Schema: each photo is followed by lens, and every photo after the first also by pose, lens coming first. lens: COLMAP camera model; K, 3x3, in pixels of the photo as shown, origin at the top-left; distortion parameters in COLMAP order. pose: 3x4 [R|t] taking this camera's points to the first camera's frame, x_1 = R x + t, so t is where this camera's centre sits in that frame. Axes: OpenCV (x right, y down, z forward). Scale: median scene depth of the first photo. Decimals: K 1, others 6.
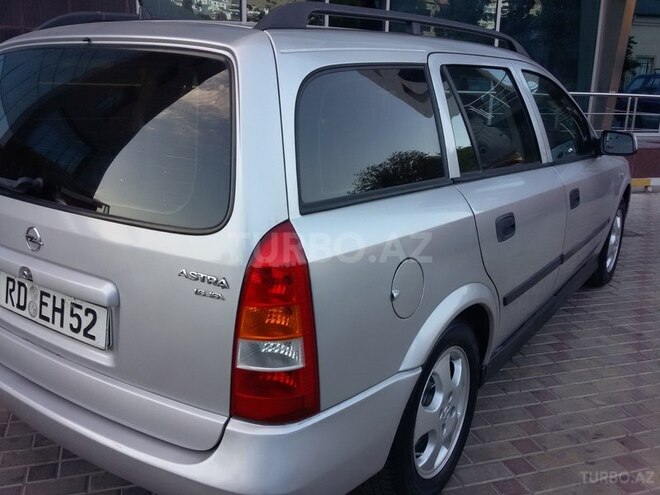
lens RADIAL K [[606.3, 0, 330.0], [0, 606.3, 247.5], [0, 0, 1]] dist [0.086047, -0.178127]
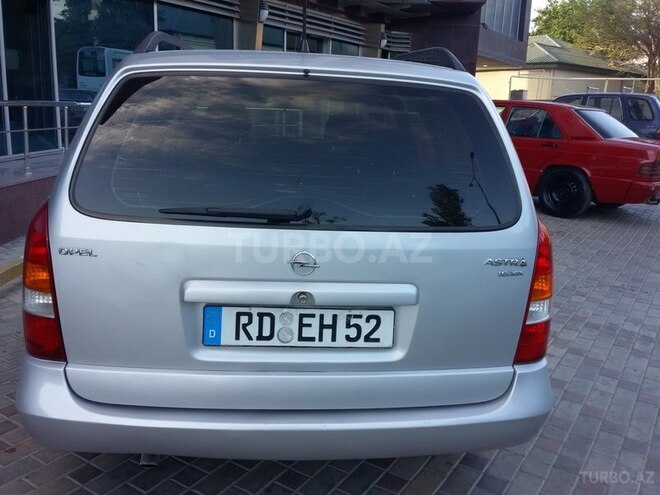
lens RADIAL K [[606.3, 0, 330.0], [0, 606.3, 247.5], [0, 0, 1]] dist [0.086047, -0.178127]
pose [[0.772706, -0.146750, 0.617568, -1.072472], [0.151473, 0.987431, 0.045114, -0.079940], [-0.616426, 0.058685, 0.785223, 0.164562]]
